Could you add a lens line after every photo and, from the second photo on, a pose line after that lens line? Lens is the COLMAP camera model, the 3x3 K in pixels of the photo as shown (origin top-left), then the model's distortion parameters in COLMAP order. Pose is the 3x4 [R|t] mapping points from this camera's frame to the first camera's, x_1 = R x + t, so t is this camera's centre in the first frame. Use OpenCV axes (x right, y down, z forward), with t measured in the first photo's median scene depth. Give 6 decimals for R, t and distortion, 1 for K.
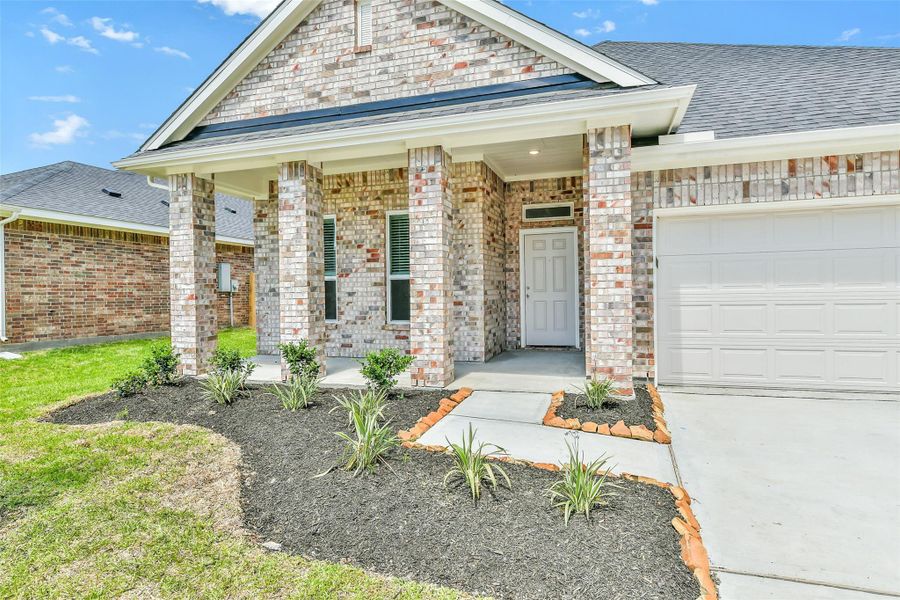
lens RADIAL K [[496.6, 0, 452.6], [0, 496.6, 302.1], [0, 0, 1]] dist [-0.005219, -0.000628]
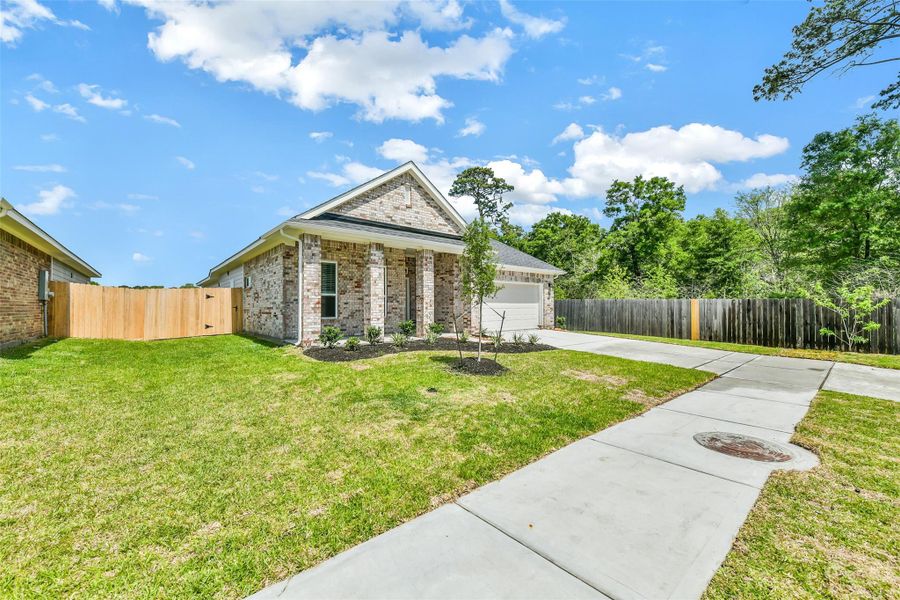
lens RADIAL K [[355.4, 0, 452.9], [0, 355.4, 302.5], [0, 0, 1]] dist [-0.014753, -0.000383]
pose [[0.522295, 0.023268, 0.852447, -1.576851], [0.011408, 0.999348, -0.034267, 0.044565], [-0.852688, 0.027622, 0.521689, -0.117226]]
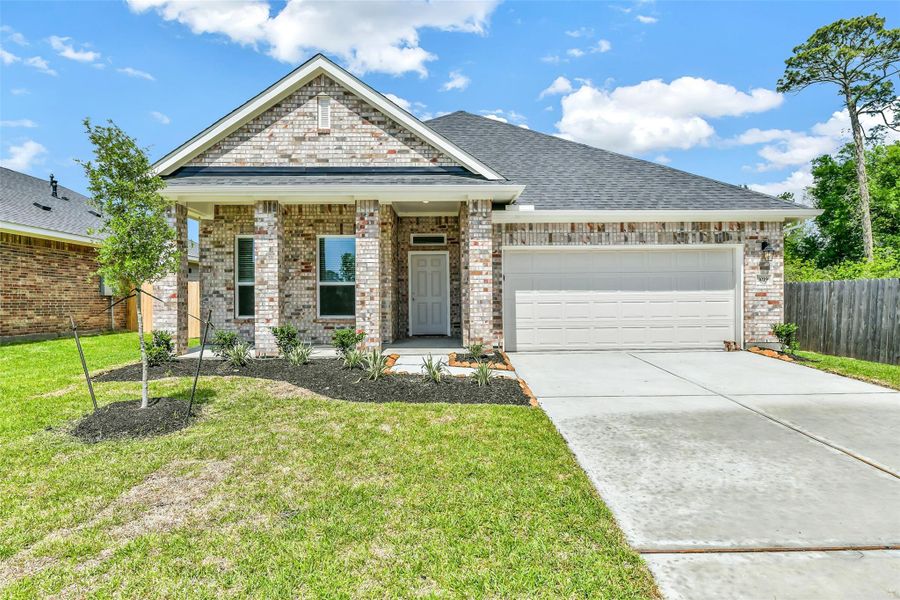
lens RADIAL K [[509.9, 0, 452.4], [0, 509.9, 301.2], [0, 0, 1]] dist [-0.001607, -0.001184]
pose [[0.947551, 0.007561, 0.319516, -0.298370], [0.000117, 0.999712, -0.024004, 0.040724], [-0.319605, 0.022783, 0.947277, -0.566345]]
